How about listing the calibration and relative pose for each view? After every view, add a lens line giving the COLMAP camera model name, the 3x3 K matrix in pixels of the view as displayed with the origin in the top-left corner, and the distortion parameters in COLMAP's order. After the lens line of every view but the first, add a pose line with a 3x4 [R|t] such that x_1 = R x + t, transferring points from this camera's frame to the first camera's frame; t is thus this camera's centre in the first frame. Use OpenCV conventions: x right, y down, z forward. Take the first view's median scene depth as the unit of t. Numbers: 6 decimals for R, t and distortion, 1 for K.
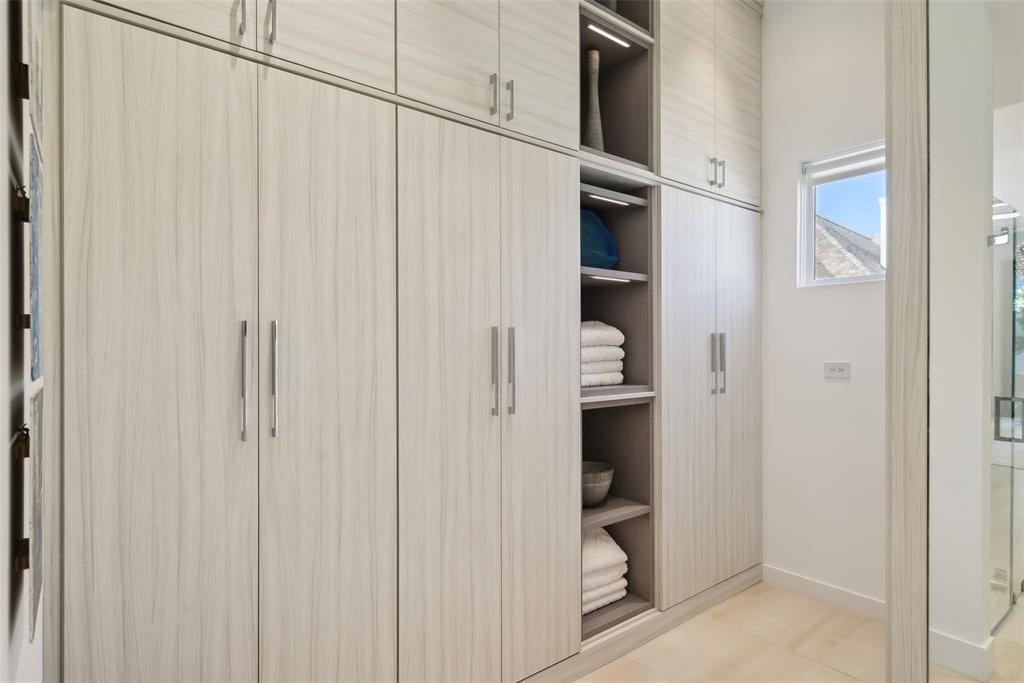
lens RADIAL K [[573.7, 0, 513.4], [0, 573.7, 345.0], [0, 0, 1]] dist [-0.016962, 0.005173]
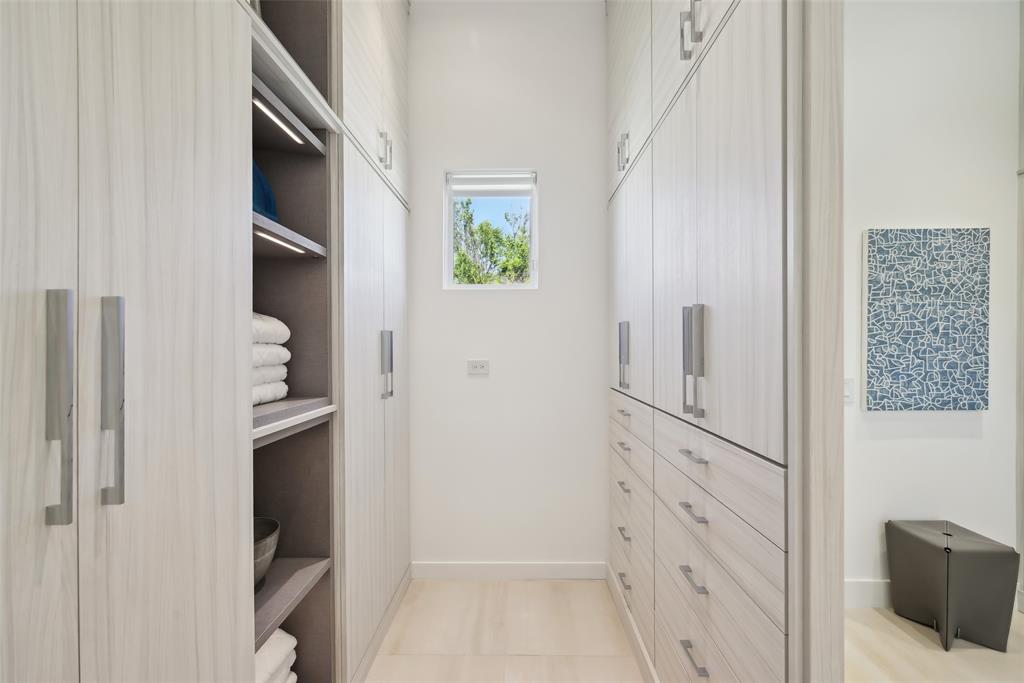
lens RADIAL K [[438.2, 0, 515.6], [0, 438.2, 348.1], [0, 0, 1]] dist [-0.004621, -0.000171]
pose [[0.631347, -0.002326, 0.775497, -0.049795], [-0.001624, 0.999989, 0.004322, 0.003686], [-0.775499, -0.003988, 0.631336, 0.451576]]
